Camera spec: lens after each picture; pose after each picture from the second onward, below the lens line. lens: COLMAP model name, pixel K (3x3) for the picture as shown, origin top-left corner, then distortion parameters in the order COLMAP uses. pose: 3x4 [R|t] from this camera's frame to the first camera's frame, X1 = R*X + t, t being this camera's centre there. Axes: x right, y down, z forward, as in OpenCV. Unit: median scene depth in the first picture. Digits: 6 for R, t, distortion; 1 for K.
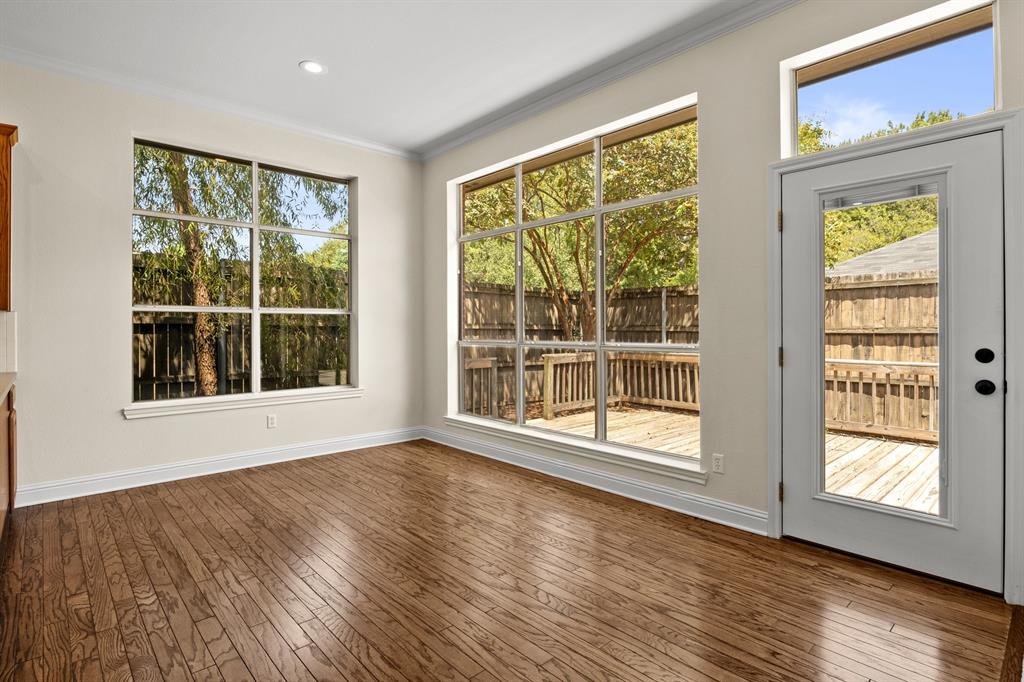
lens RADIAL K [[515.3, 0, 514.1], [0, 515.3, 335.1], [0, 0, 1]] dist [-0.008425, -0.000234]
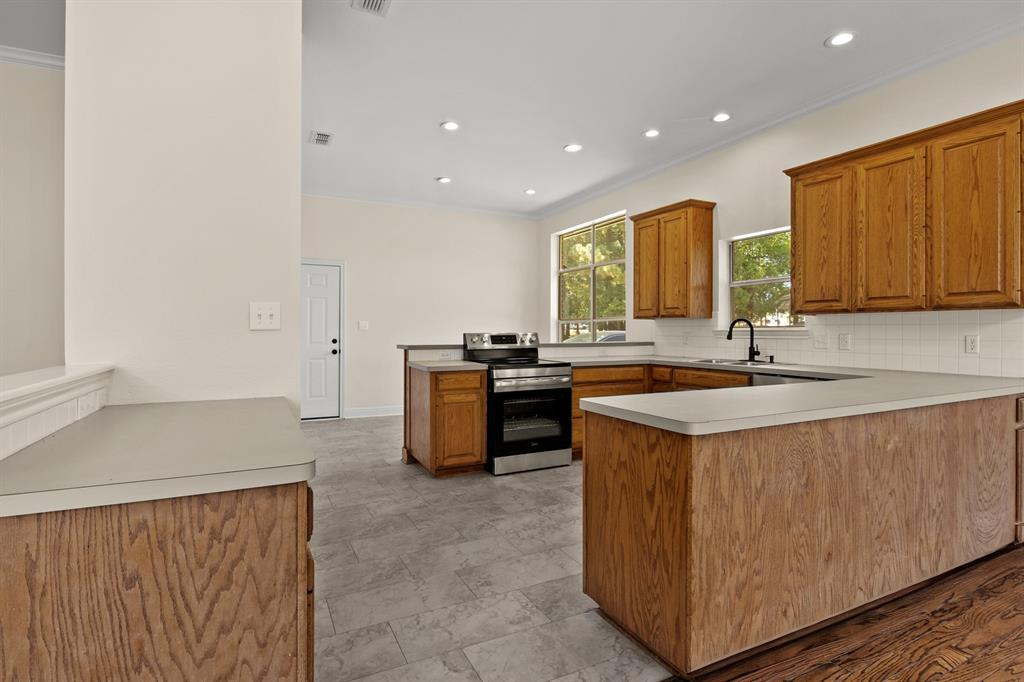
lens RADIAL K [[515.3, 0, 514.0], [0, 515.3, 334.6], [0, 0, 1]] dist [-0.008425, -0.000234]
pose [[-0.274782, 0.011321, -0.961440, 0.095779], [-0.012659, 0.999801, 0.015391, -0.004612], [0.961423, 0.016400, -0.274584, 0.390557]]
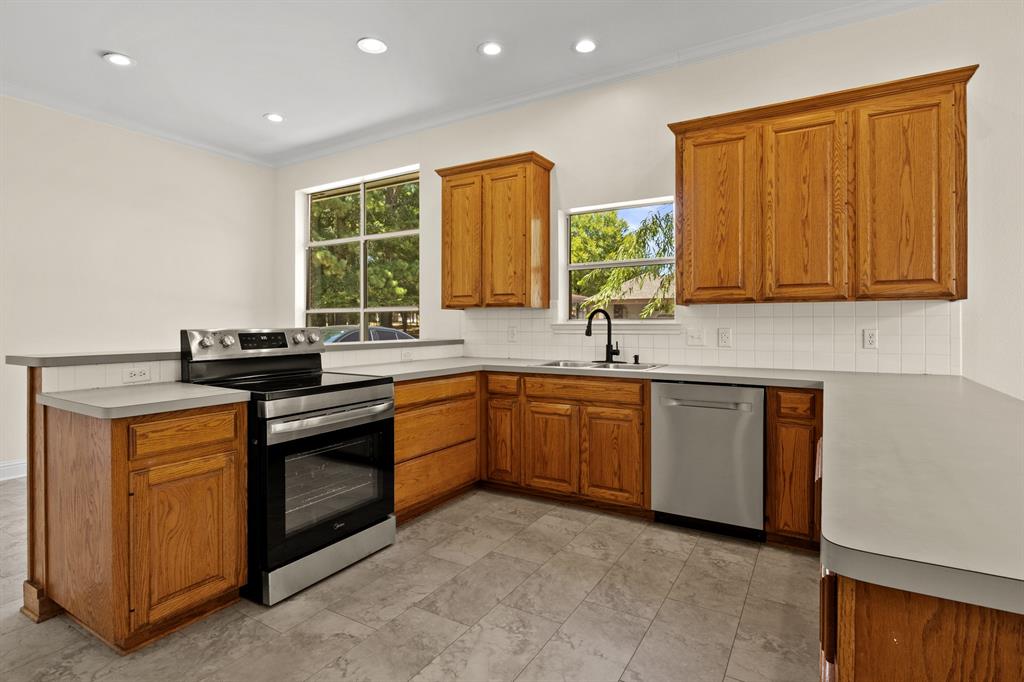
lens RADIAL K [[515.3, 0, 514.6], [0, 515.3, 327.6], [0, 0, 1]] dist [-0.008425, -0.000234]
pose [[0.282864, 0.008783, -0.959120, -0.436810], [-0.013815, 0.999892, 0.005082, 0.002573], [0.959061, 0.011813, 0.282954, 0.092853]]
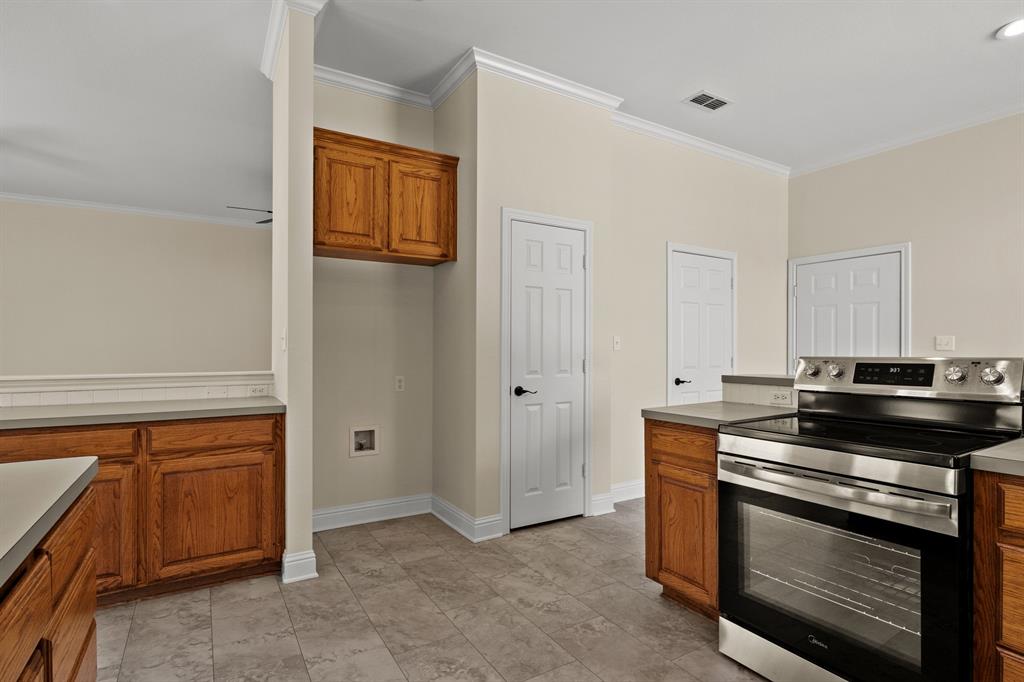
lens RADIAL K [[515.3, 0, 510.6], [0, 515.3, 343.7], [0, 0, 1]] dist [-0.008425, -0.000234]
pose [[-0.980324, 0.004677, 0.197339, -1.060568], [0.005322, 0.999982, 0.002739, -0.007639], [-0.197323, 0.003736, -0.980331, 0.666719]]
